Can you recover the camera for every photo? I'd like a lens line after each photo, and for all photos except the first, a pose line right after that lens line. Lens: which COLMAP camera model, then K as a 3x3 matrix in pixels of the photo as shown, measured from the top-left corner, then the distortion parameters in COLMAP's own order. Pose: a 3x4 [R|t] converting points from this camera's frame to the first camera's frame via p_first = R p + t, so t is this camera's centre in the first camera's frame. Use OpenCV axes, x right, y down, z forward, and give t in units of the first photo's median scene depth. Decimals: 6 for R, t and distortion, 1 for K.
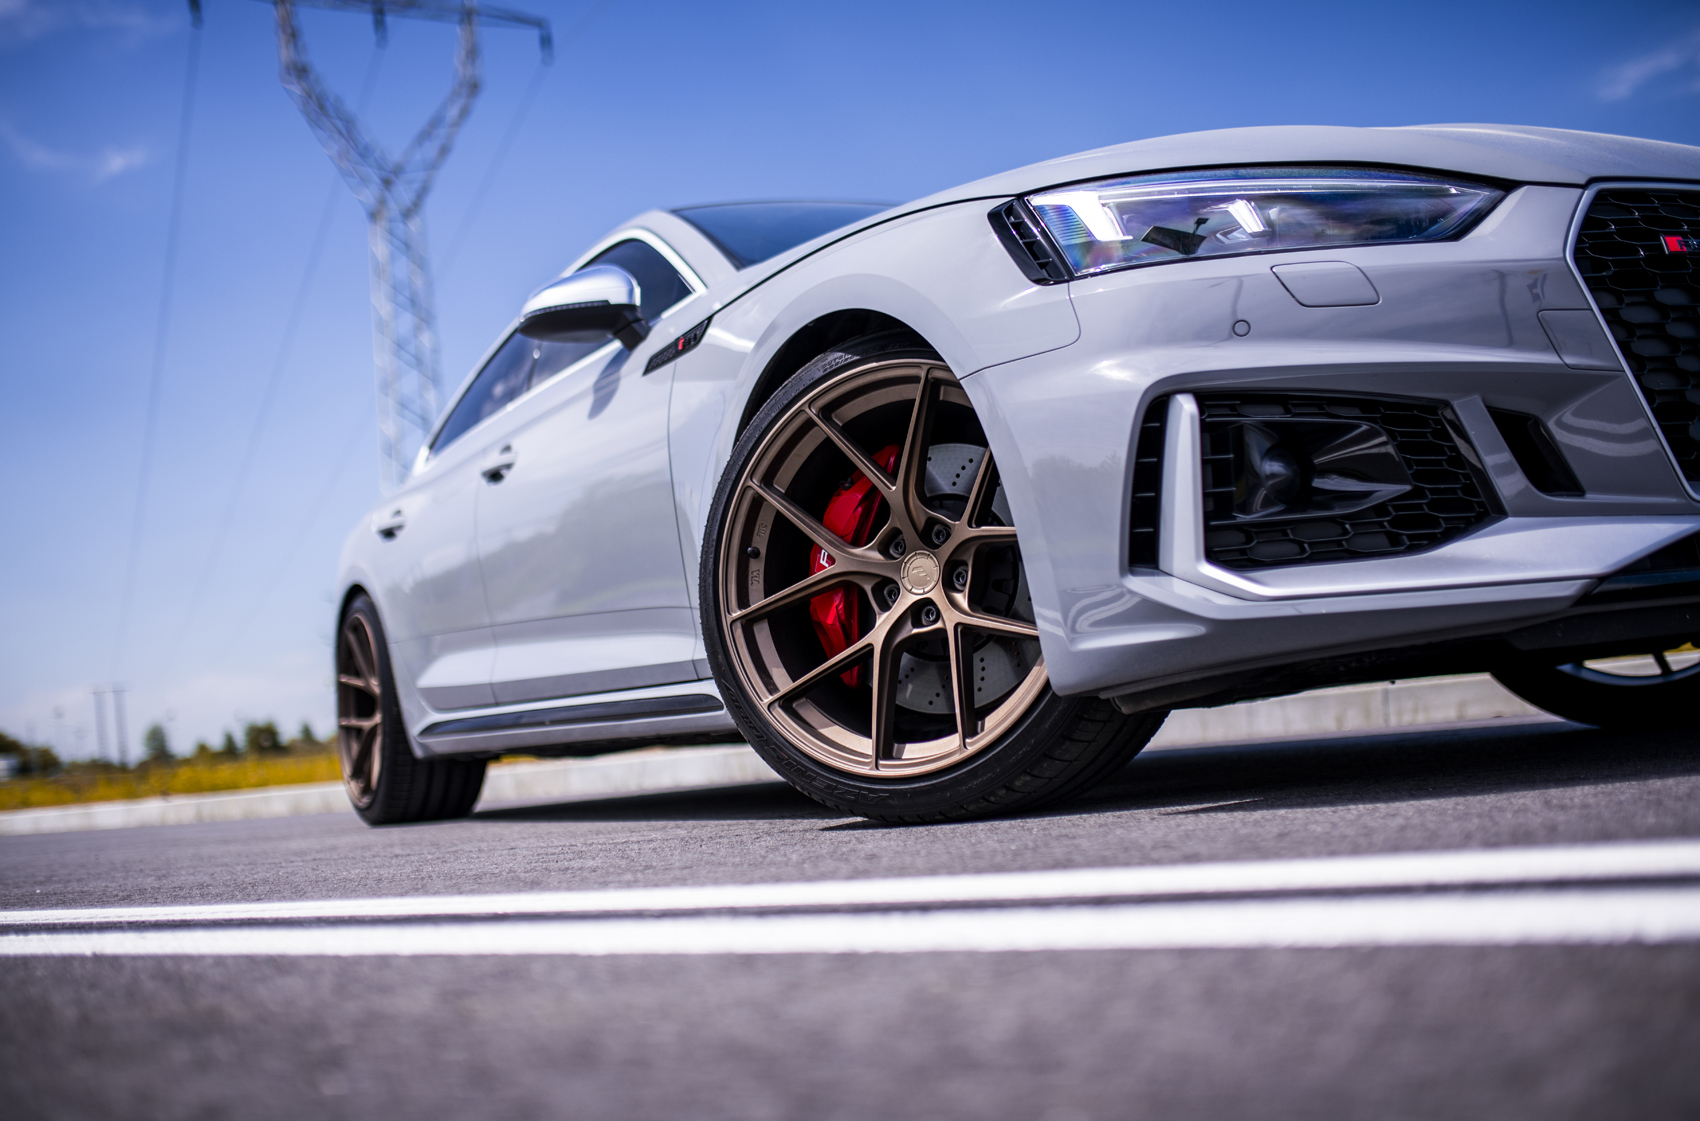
lens RADIAL K [[1675.6, 0, 847.8], [0, 1675.6, 556.0], [0, 0, 1]] dist [0.002830, 0.000000]
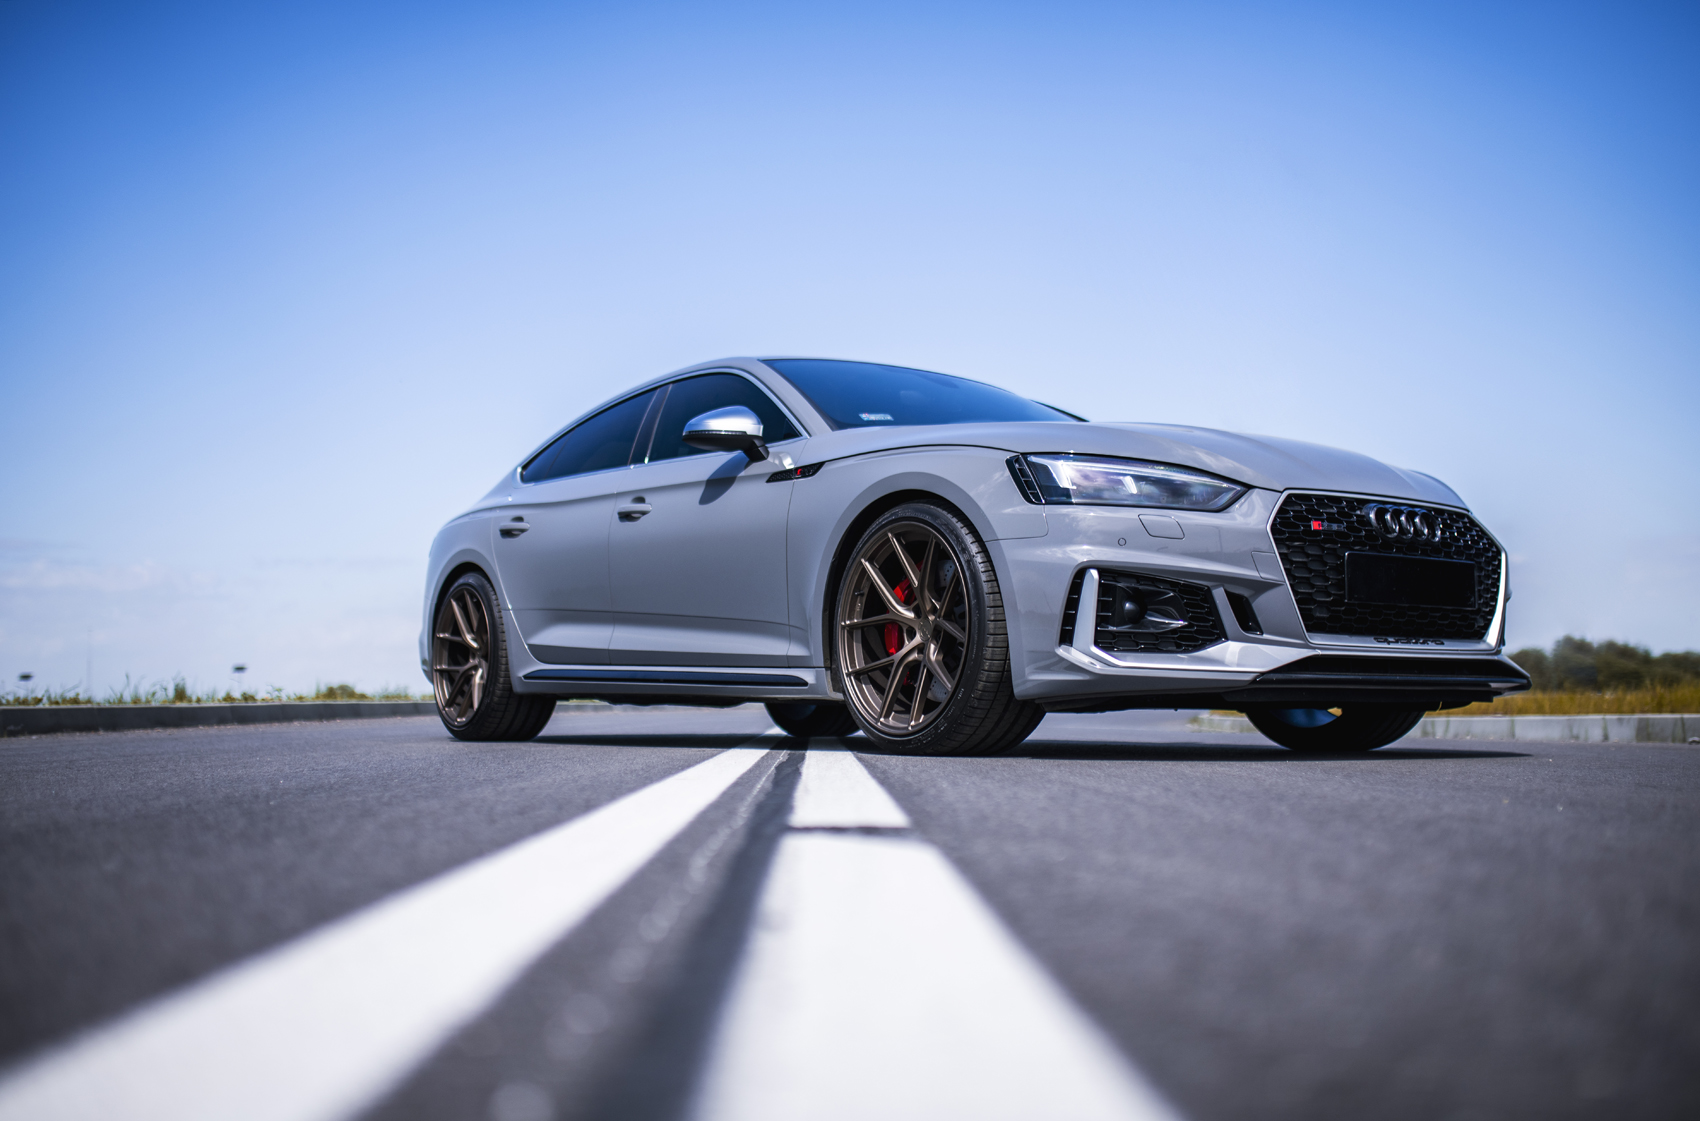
lens RADIAL K [[1806.9, 0, 846.8], [0, 1806.9, 549.2], [0, 0, 1]] dist [-0.016310, 0.000000]
pose [[0.987173, 0.114957, 0.110786, -0.367850], [-0.116083, 0.993232, 0.003741, -0.090239], [-0.109606, -0.016554, 0.993837, -1.262623]]
